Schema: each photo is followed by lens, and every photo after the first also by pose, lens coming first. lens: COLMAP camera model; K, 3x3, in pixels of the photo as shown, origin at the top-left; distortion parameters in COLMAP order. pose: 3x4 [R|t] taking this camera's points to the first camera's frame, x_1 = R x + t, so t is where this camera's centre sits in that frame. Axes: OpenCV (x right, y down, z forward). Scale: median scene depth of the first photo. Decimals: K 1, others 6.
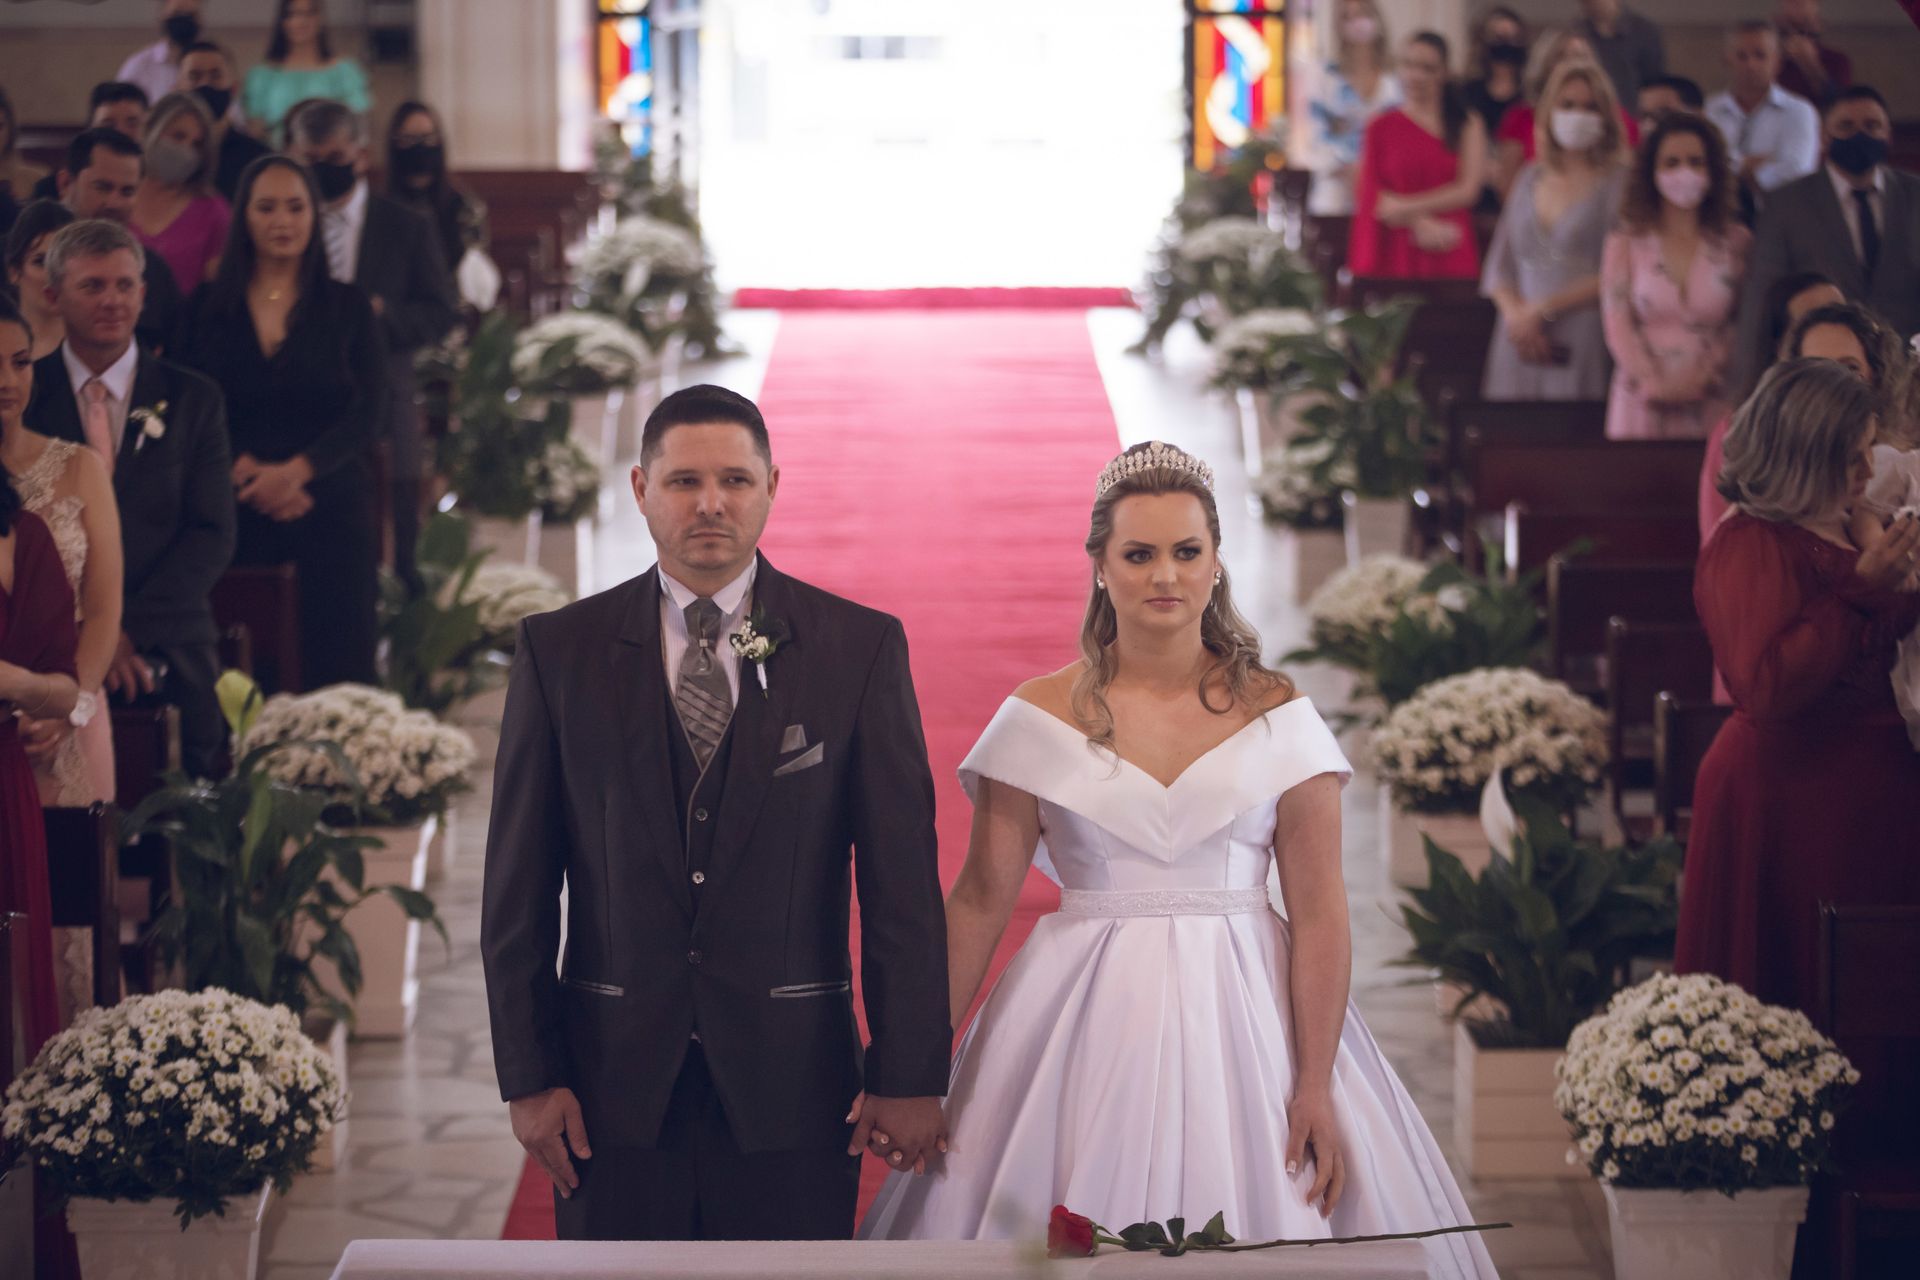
lens RADIAL K [[5732.1, 0, 959.7], [0, 5732.1, 637.7], [0, 0, 1]] dist [-0.106240, 0.000000]
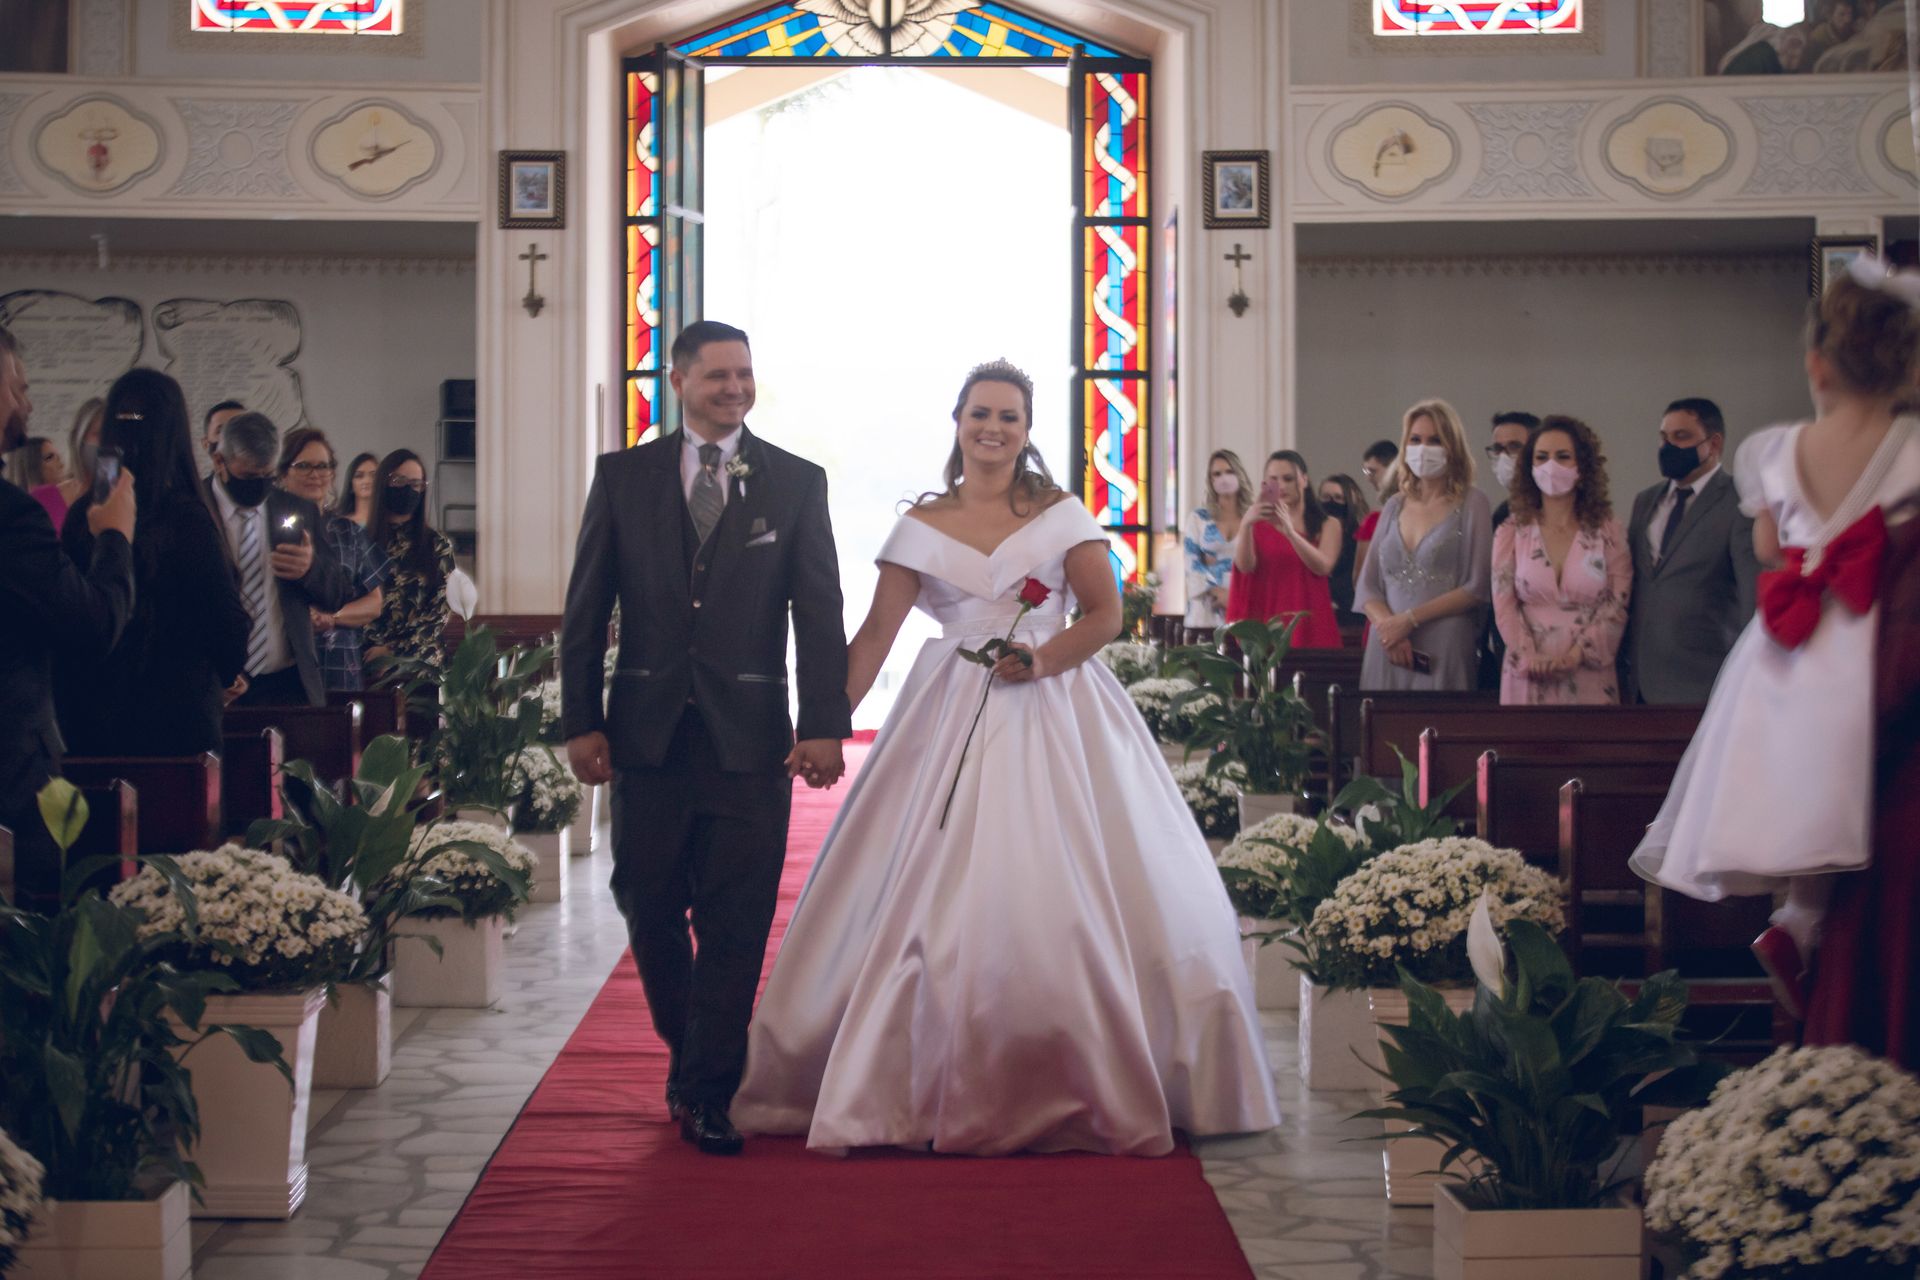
lens RADIAL K [[3962.9, 0, 966.5], [0, 3962.9, 654.2], [0, 0, 1]] dist [-0.275601, 0.000000]
pose [[0.999889, 0.002078, 0.014746, 0.005008], [-0.000523, 0.994509, -0.104649, 0.049978], [-0.014882, 0.104630, 0.994400, 0.393043]]
